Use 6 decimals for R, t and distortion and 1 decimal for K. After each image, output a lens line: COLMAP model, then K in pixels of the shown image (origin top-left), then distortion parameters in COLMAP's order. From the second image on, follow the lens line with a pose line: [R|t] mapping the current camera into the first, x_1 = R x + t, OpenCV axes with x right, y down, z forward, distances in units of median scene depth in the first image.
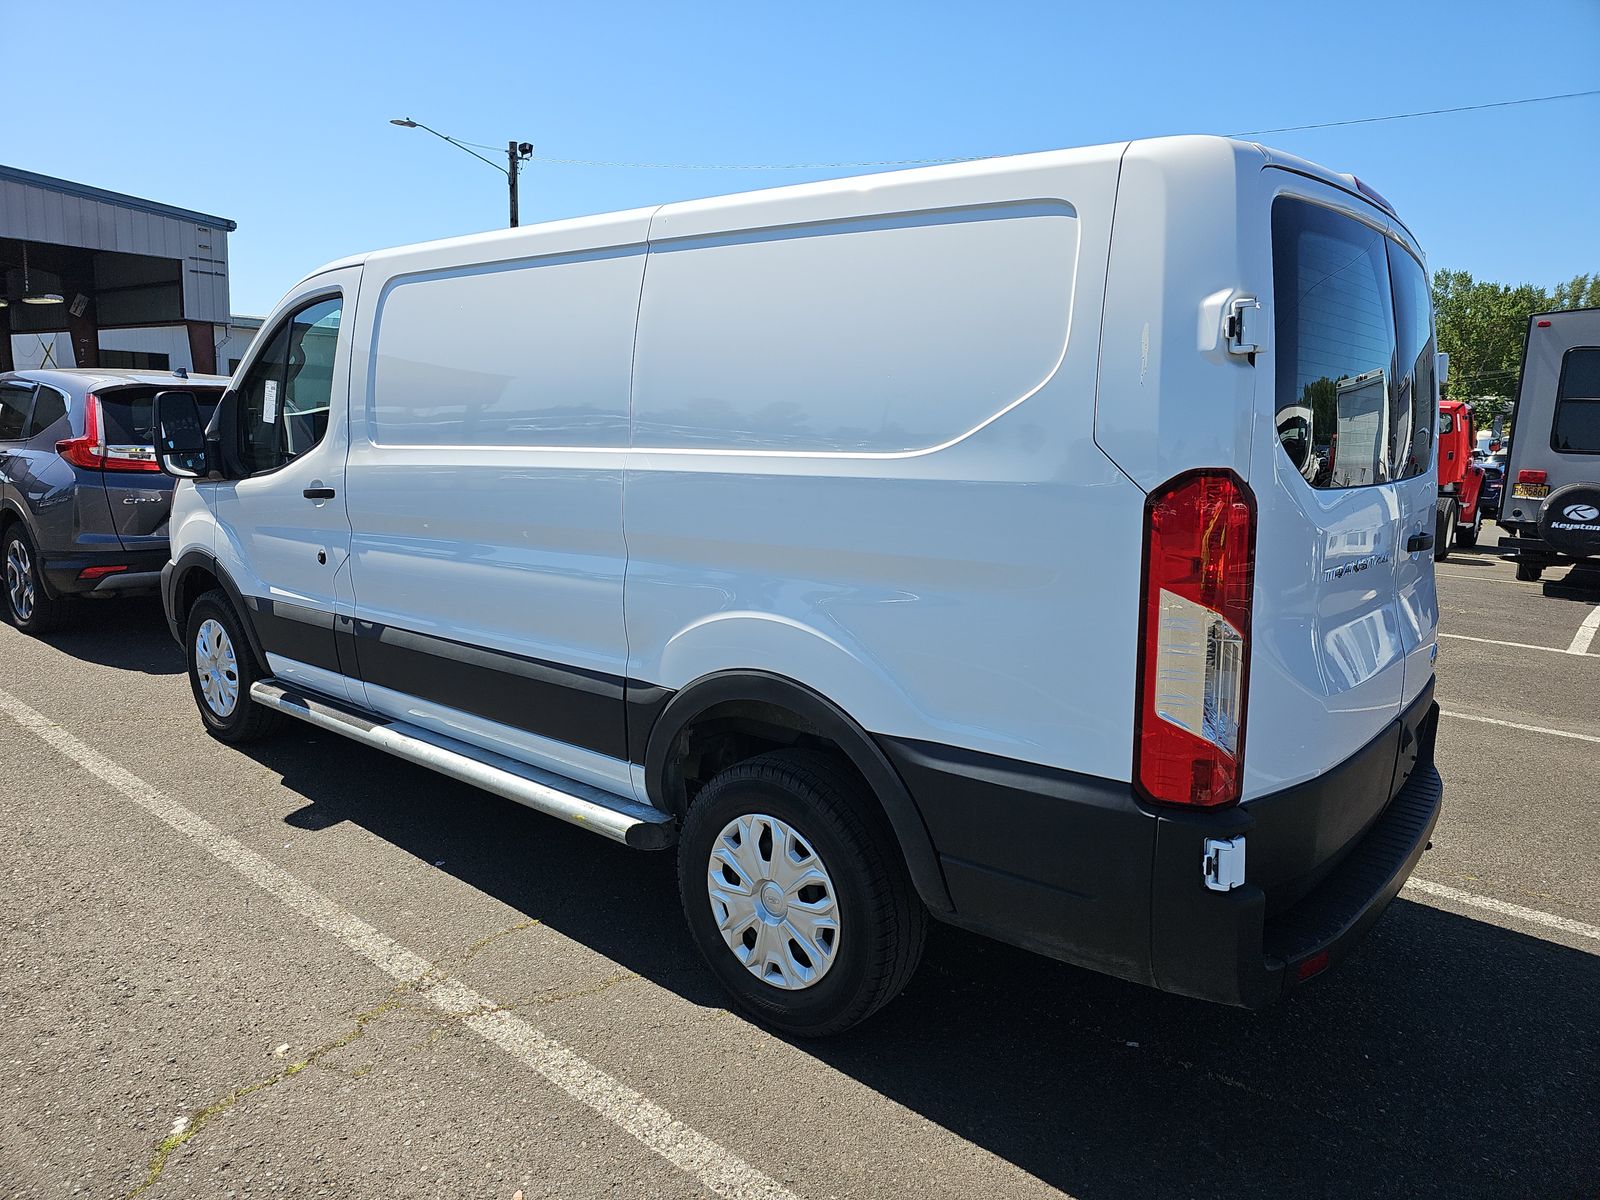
lens RADIAL K [[1126.5, 0, 801.0], [0, 1126.5, 596.0], [0, 0, 1]] dist [0.009934, -0.007205]
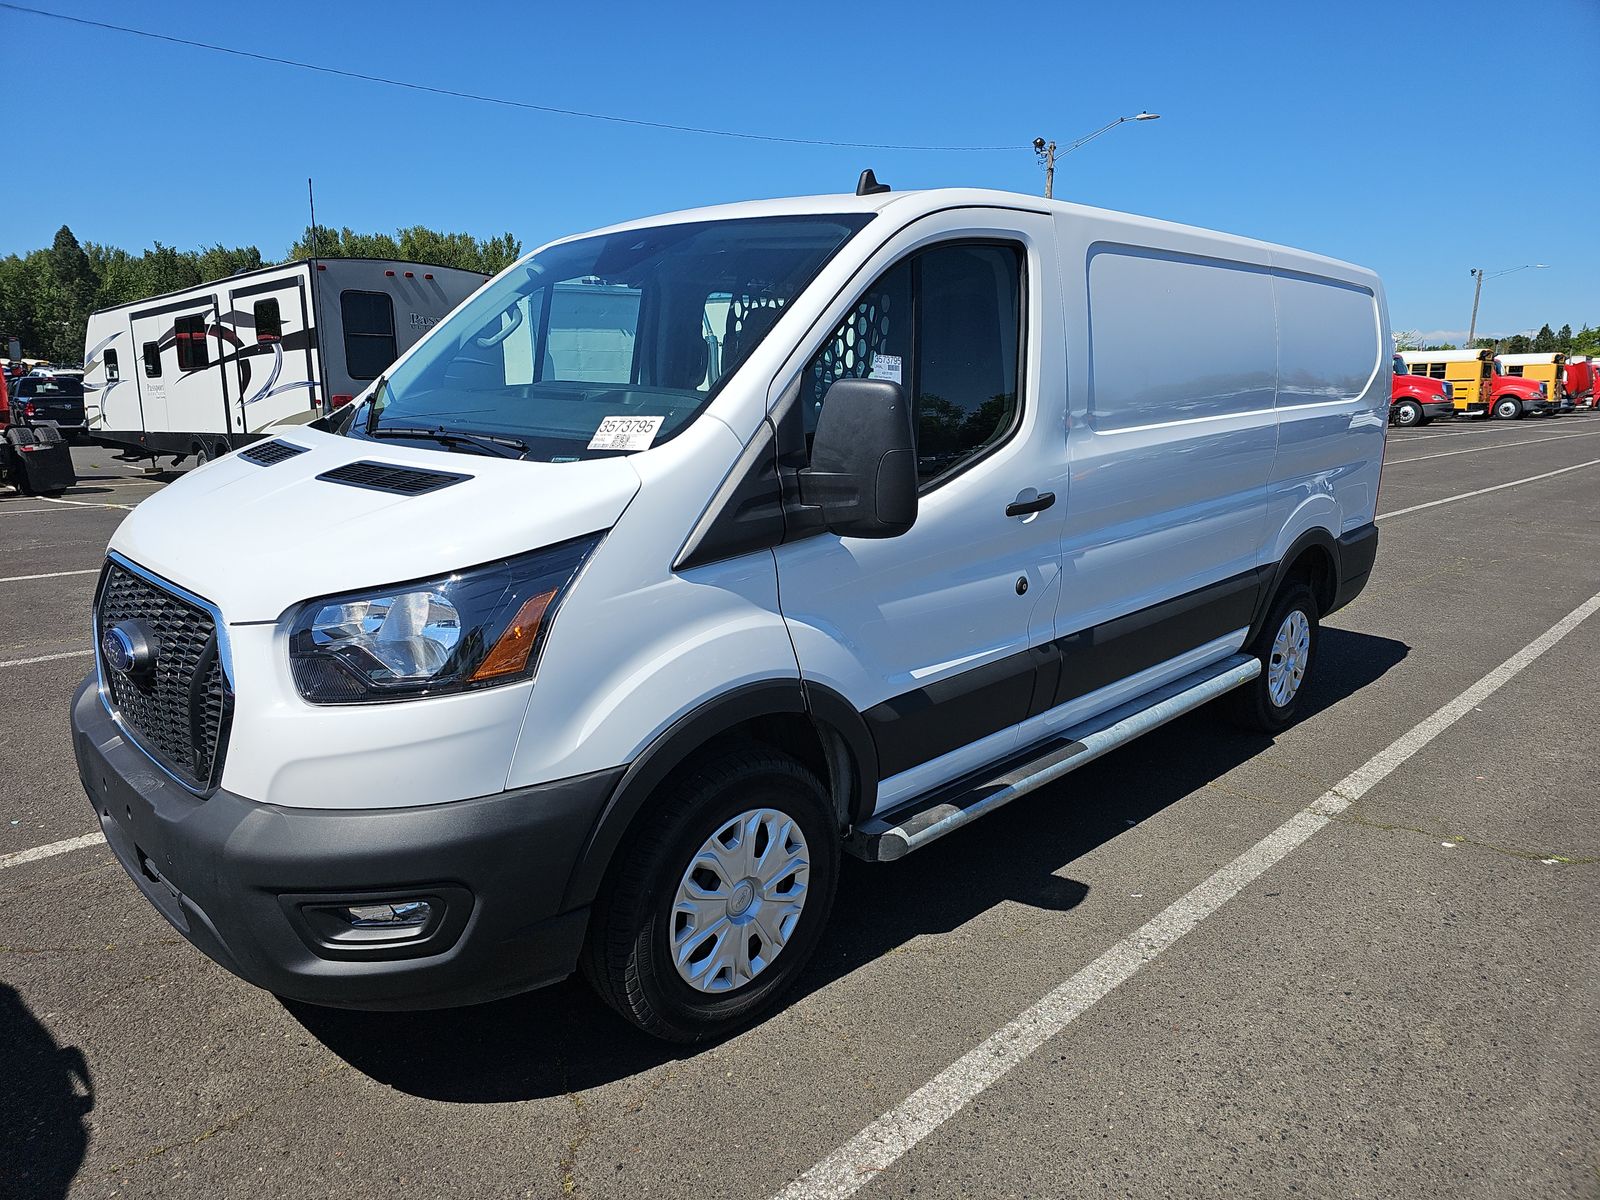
lens RADIAL K [[1081.1, 0, 799.1], [0, 1081.1, 605.1], [0, 0, 1]] dist [0.029925, -0.001090]
pose [[0.049937, -0.239348, 0.969649, -1.203801], [0.145652, 0.962226, 0.230014, -0.224581], [-0.988075, 0.129745, 0.082913, 1.129244]]
